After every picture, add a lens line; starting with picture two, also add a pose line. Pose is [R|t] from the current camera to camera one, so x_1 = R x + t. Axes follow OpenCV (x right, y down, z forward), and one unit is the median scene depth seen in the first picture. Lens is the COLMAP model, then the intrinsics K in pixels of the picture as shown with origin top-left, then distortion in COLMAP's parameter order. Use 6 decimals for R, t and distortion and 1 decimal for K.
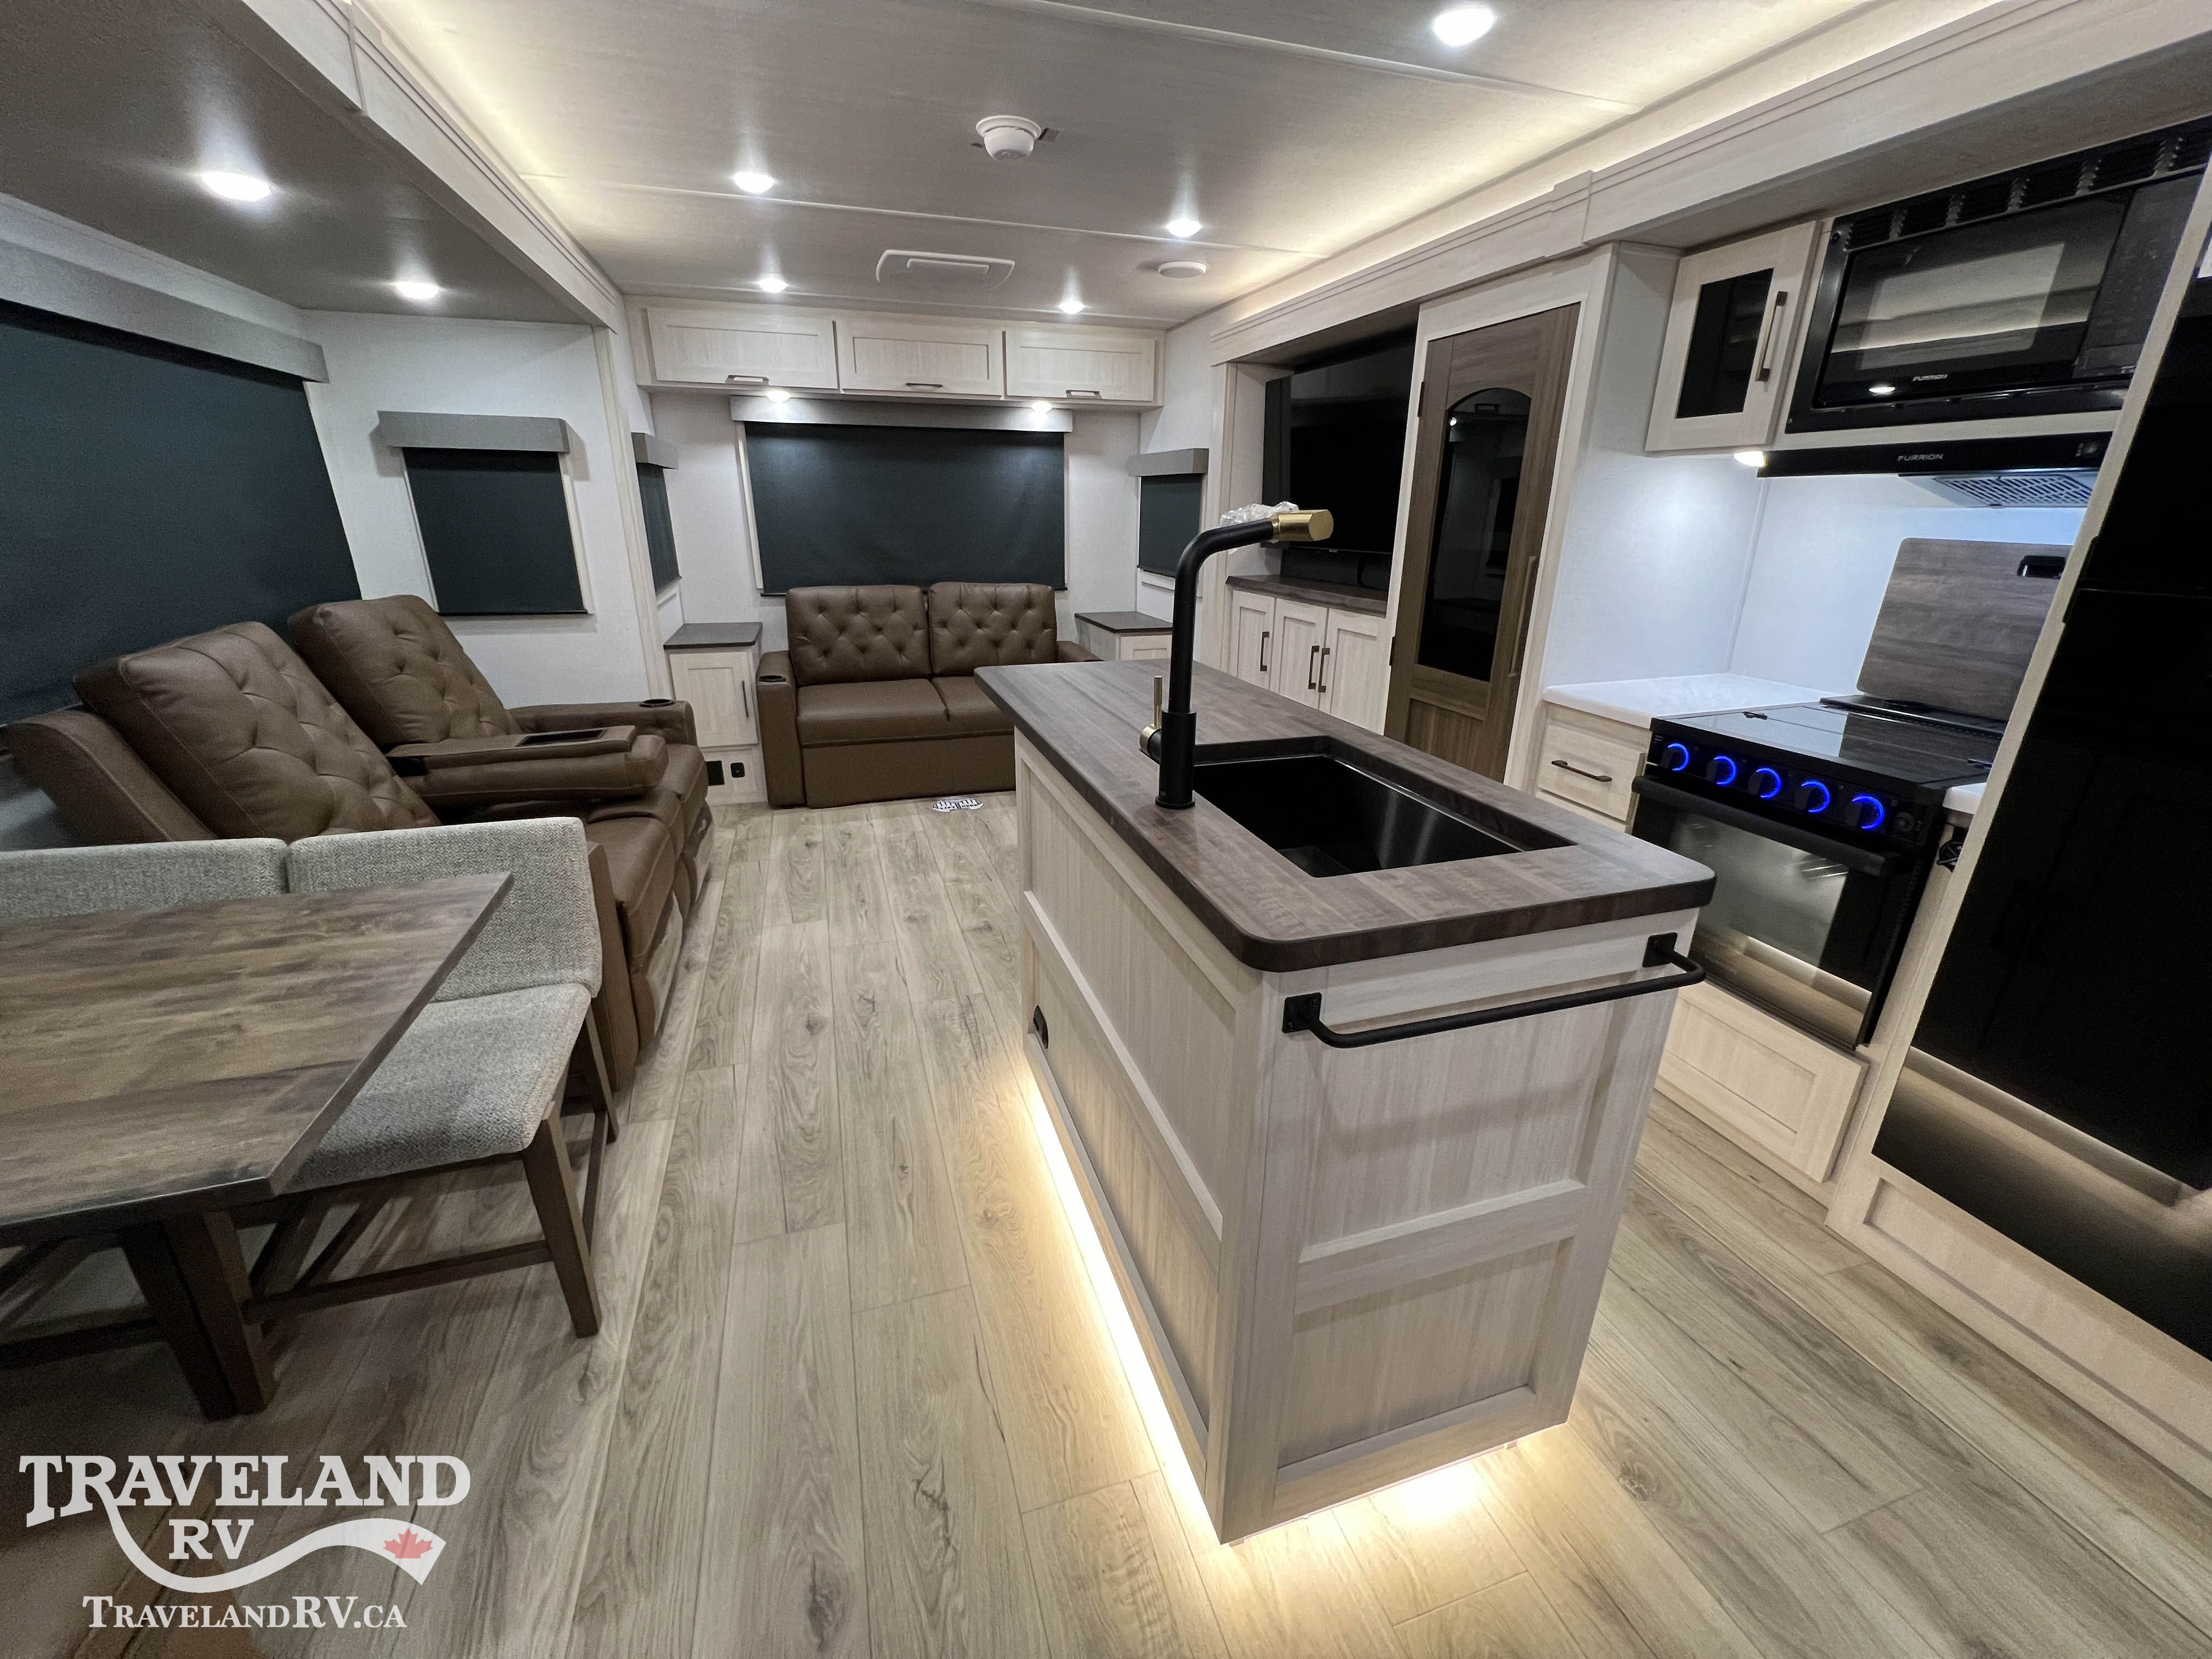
lens RADIAL K [[885.9, 0, 1100.7], [0, 885.9, 825.0], [0, 0, 1]] dist [-0.001069, 0.000412]
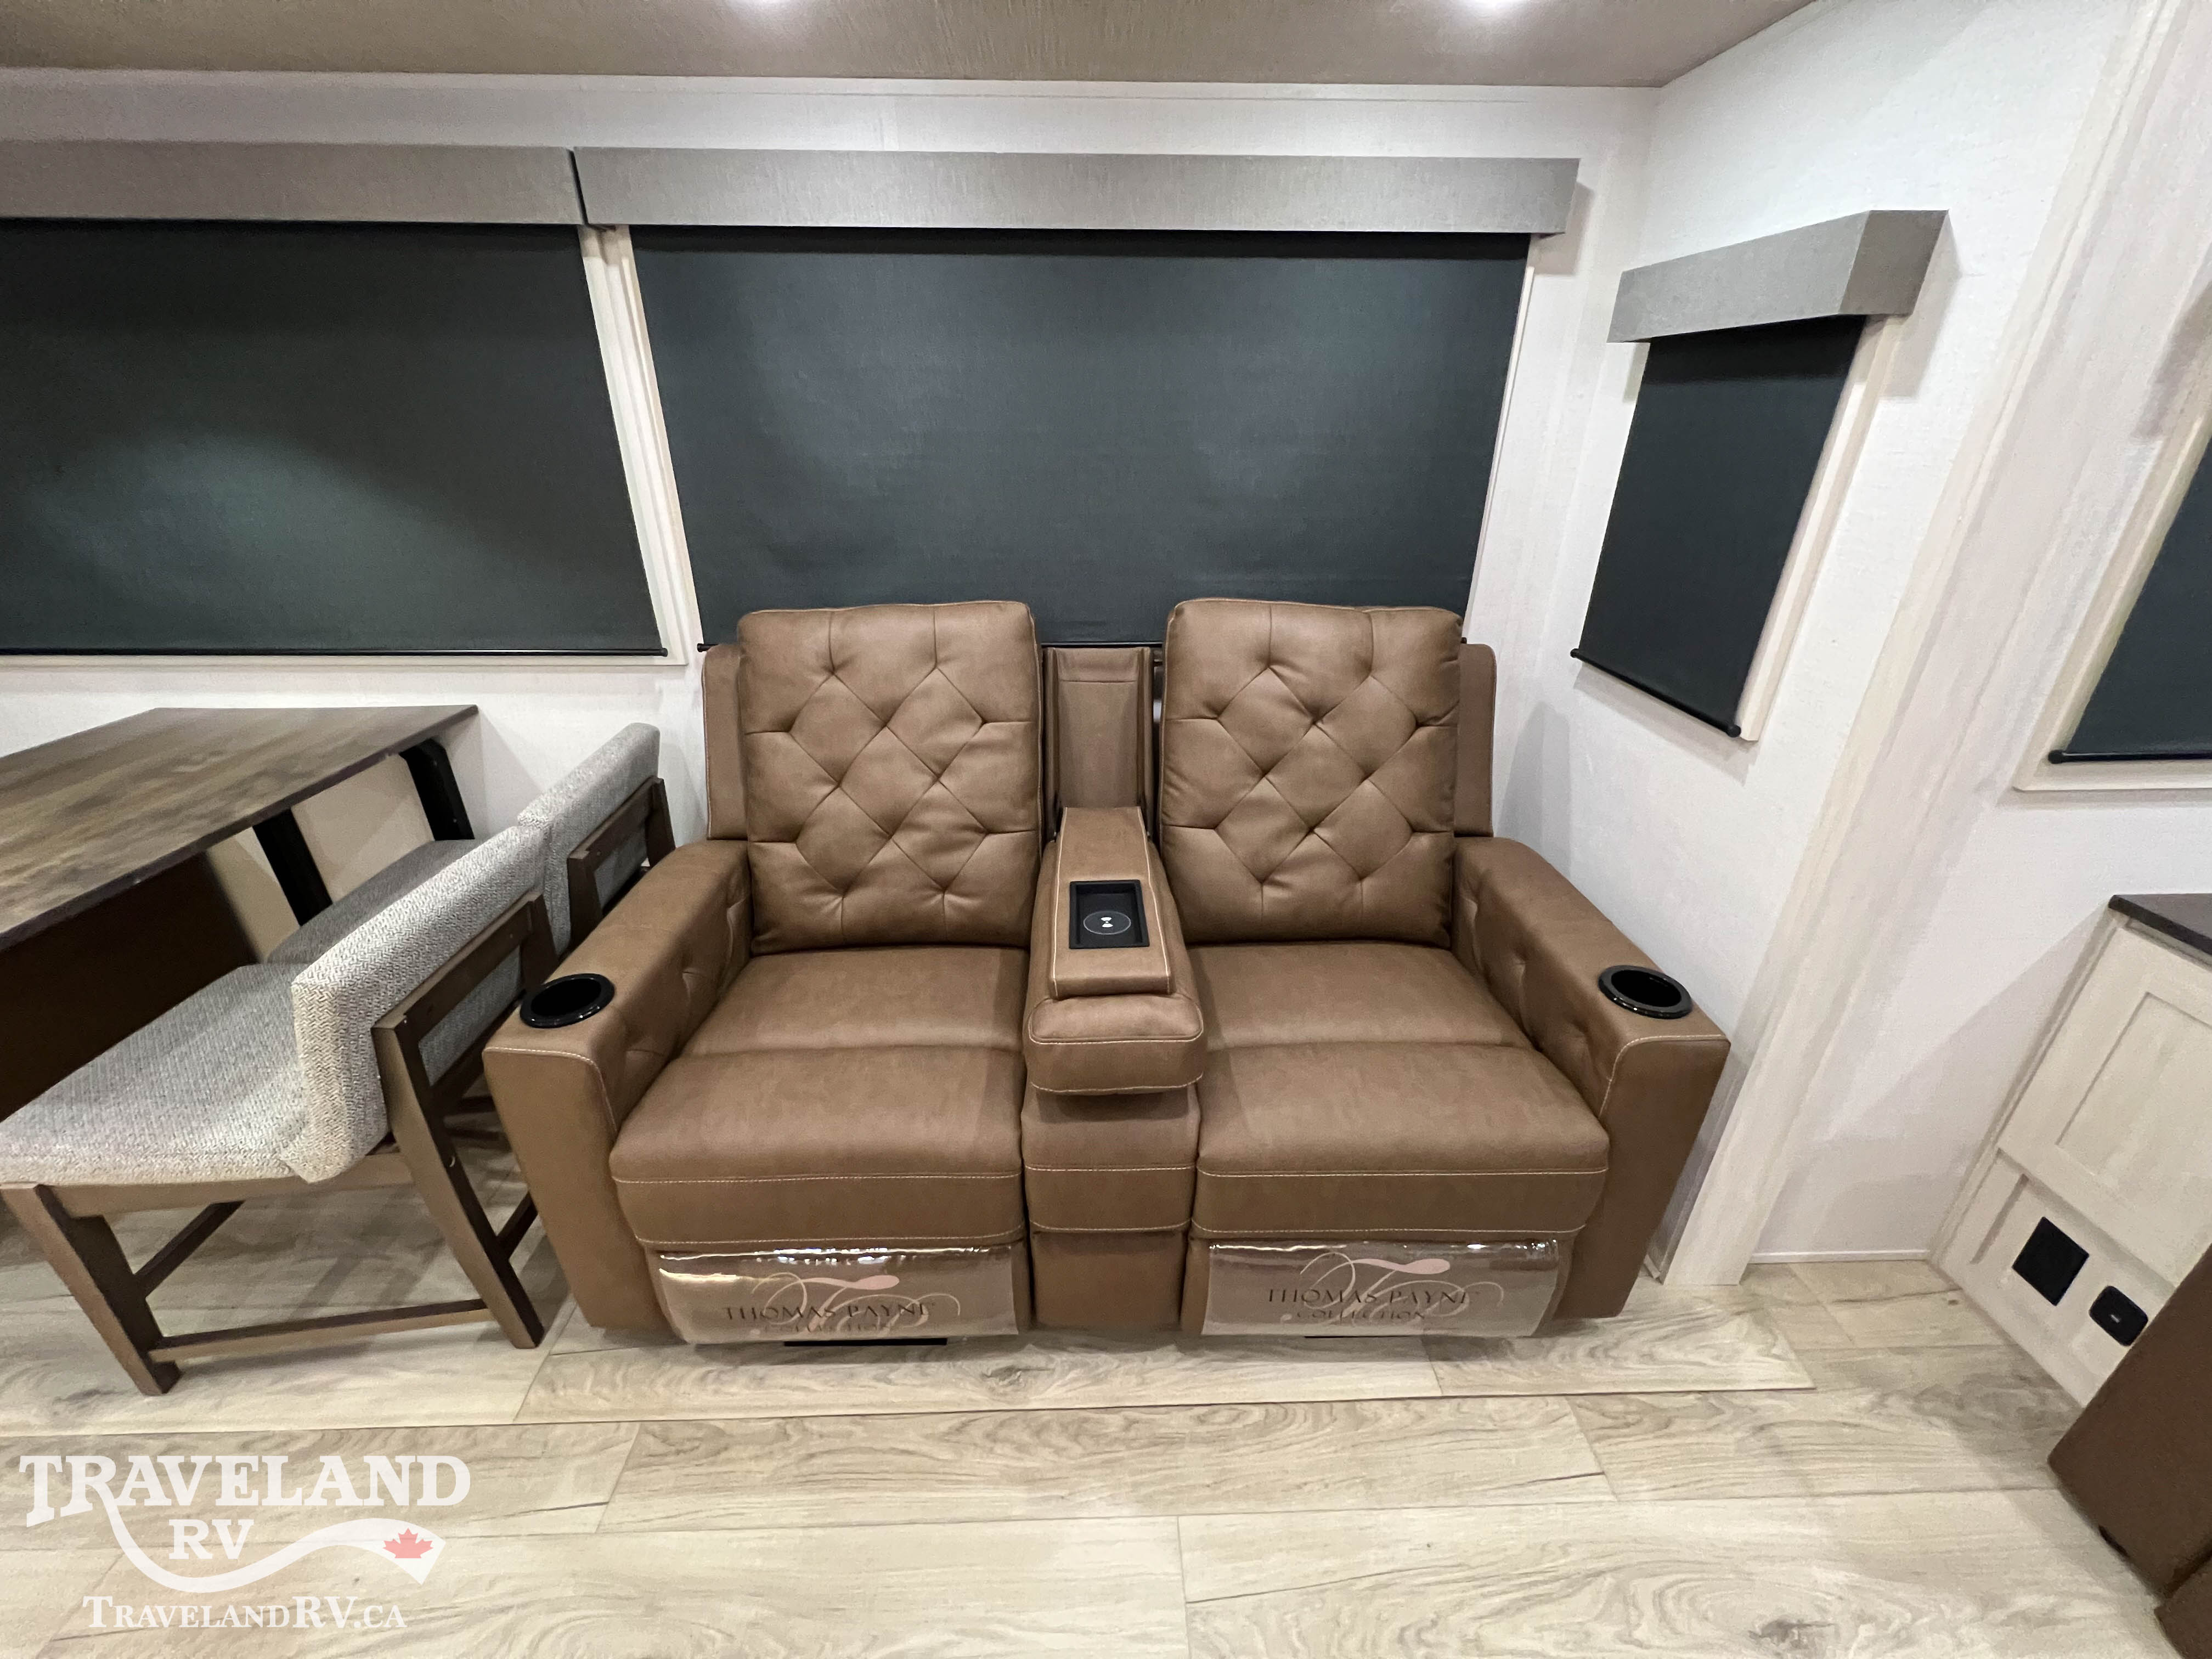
lens RADIAL K [[885.9, 0, 1101.6], [0, 885.9, 824.2], [0, 0, 1]] dist [-0.001069, 0.000412]
pose [[-0.275614, 0.396012, -0.875906, -0.135050], [-0.327712, 0.817903, 0.472906, -0.328378], [0.903682, 0.417384, -0.095648, 0.858301]]
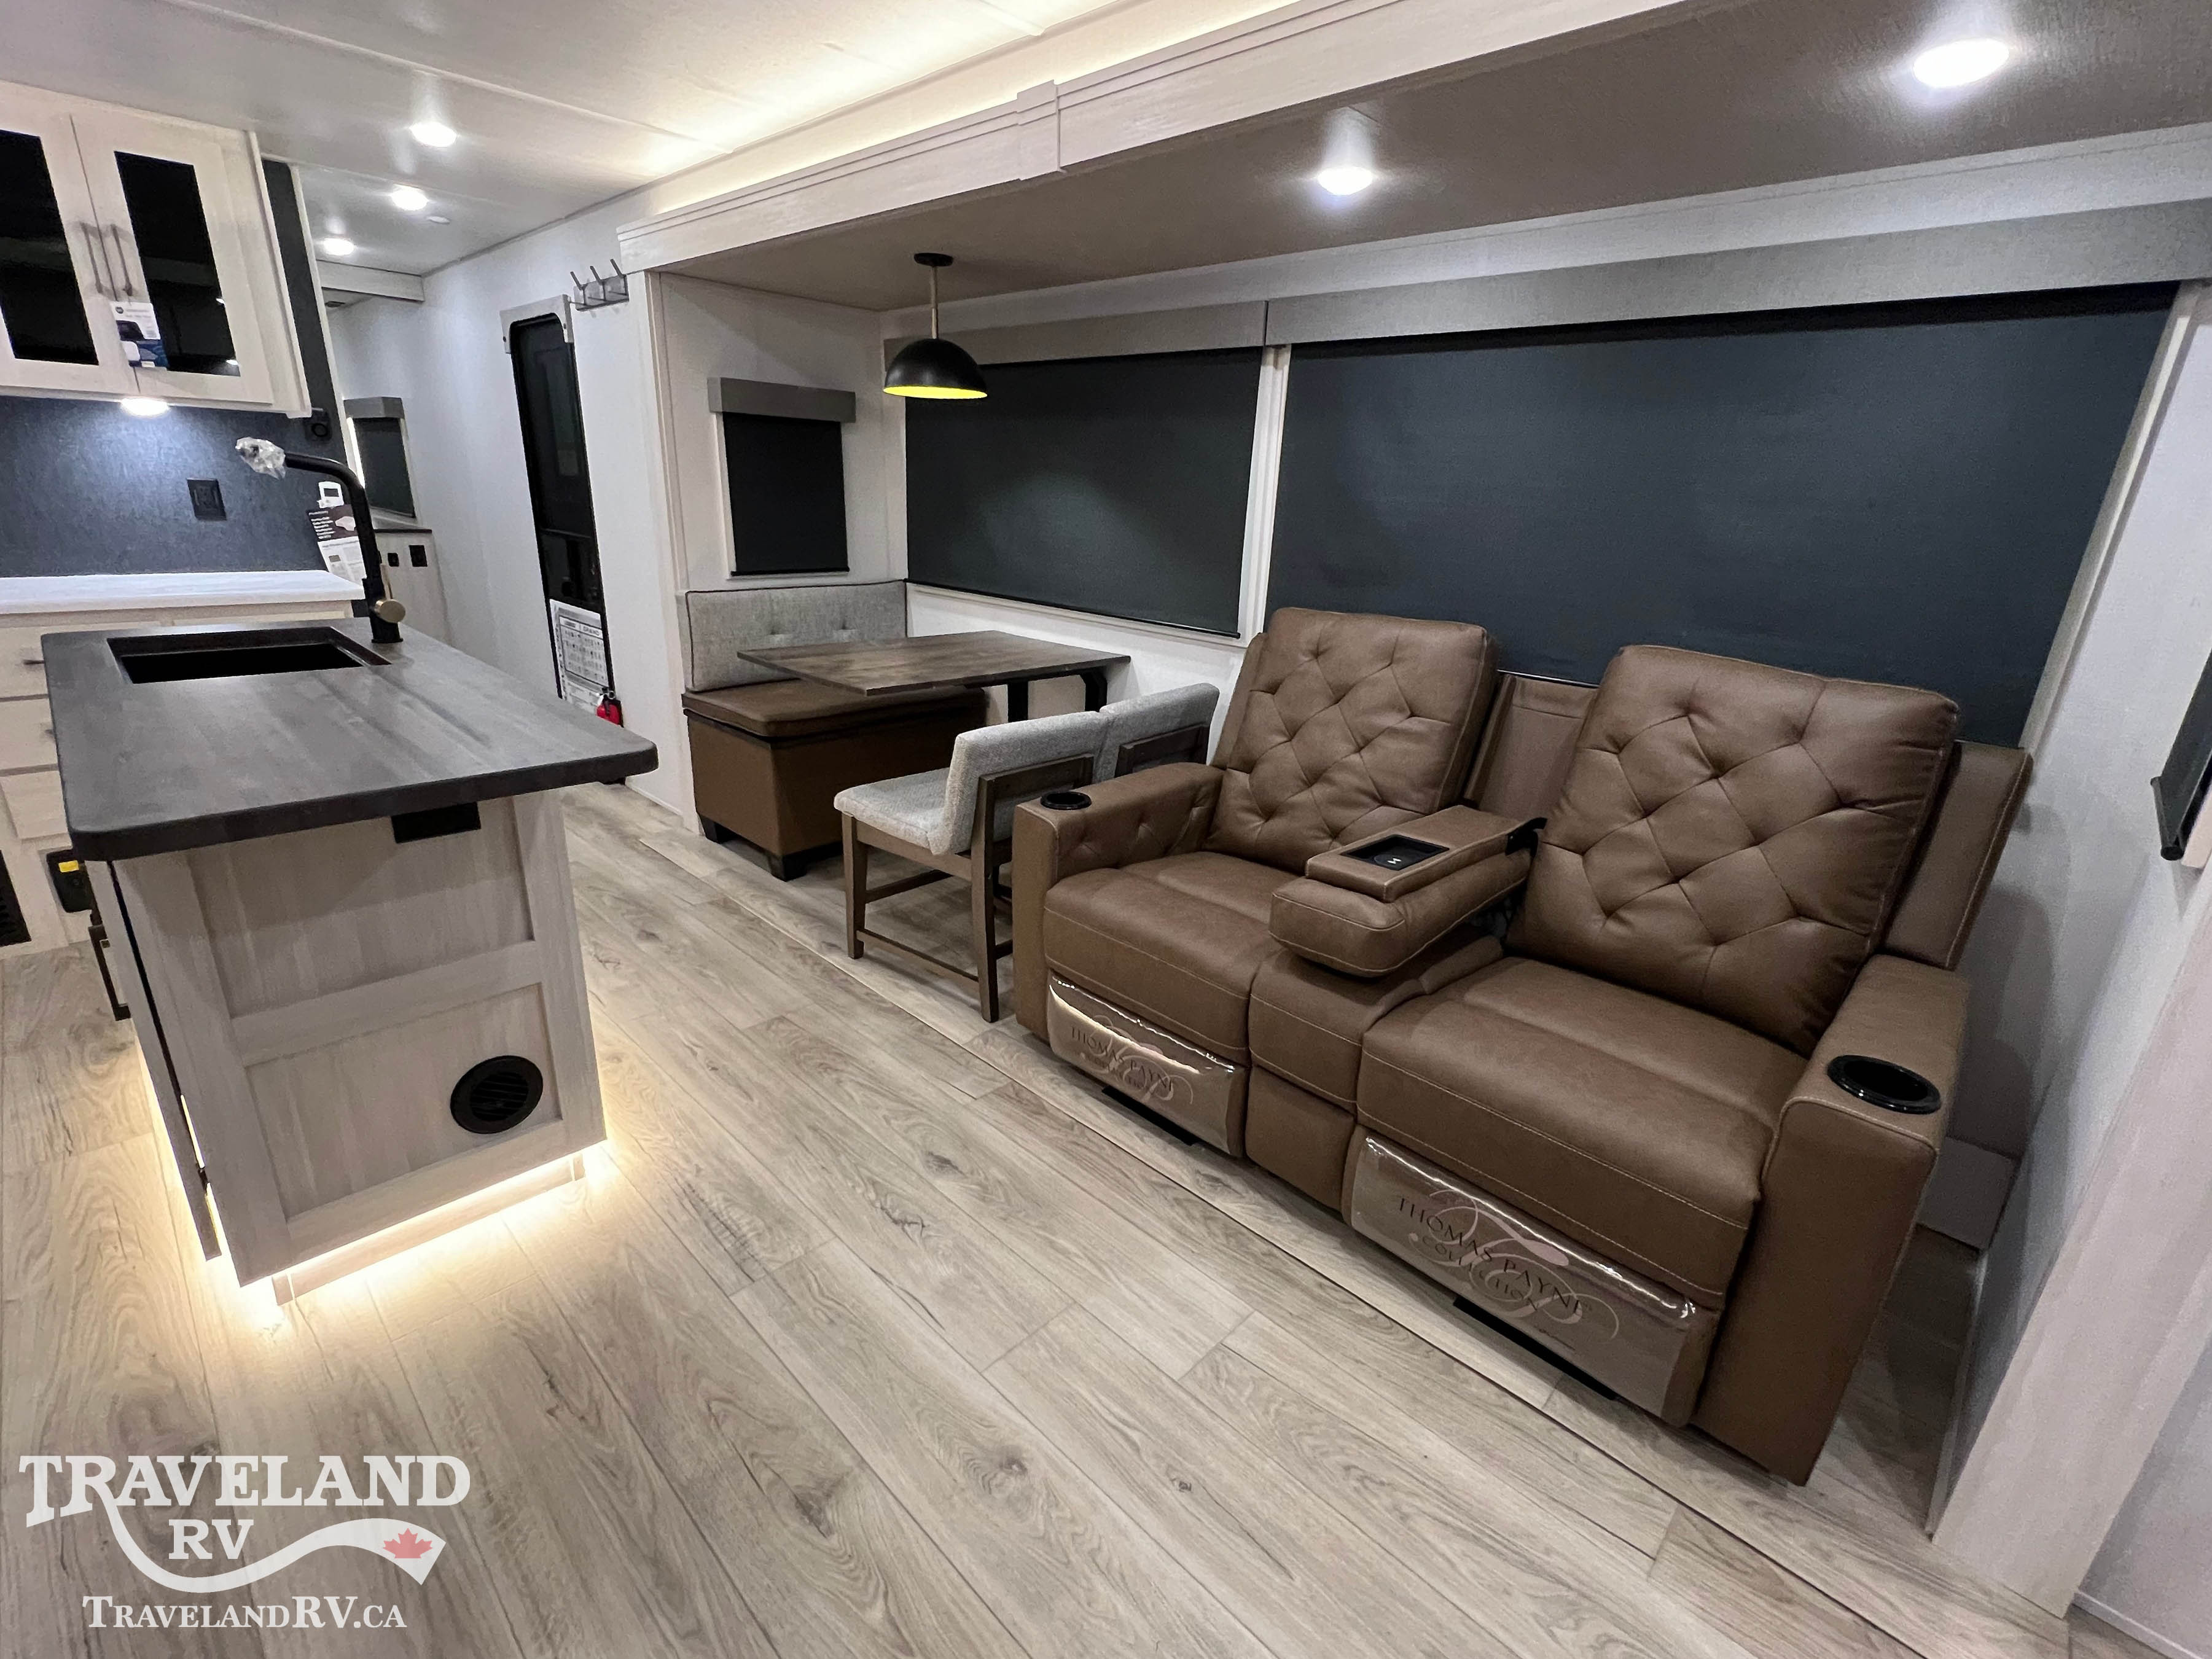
lens RADIAL K [[990.9, 0, 1100.7], [0, 990.9, 825.1], [0, 0, 1]] dist [0.000075, -0.000602]
pose [[-0.879058, 0.110889, -0.463638, -0.068392], [-0.205998, 0.788719, 0.579212, -0.410617], [0.429908, 0.604670, -0.670487, 1.156593]]
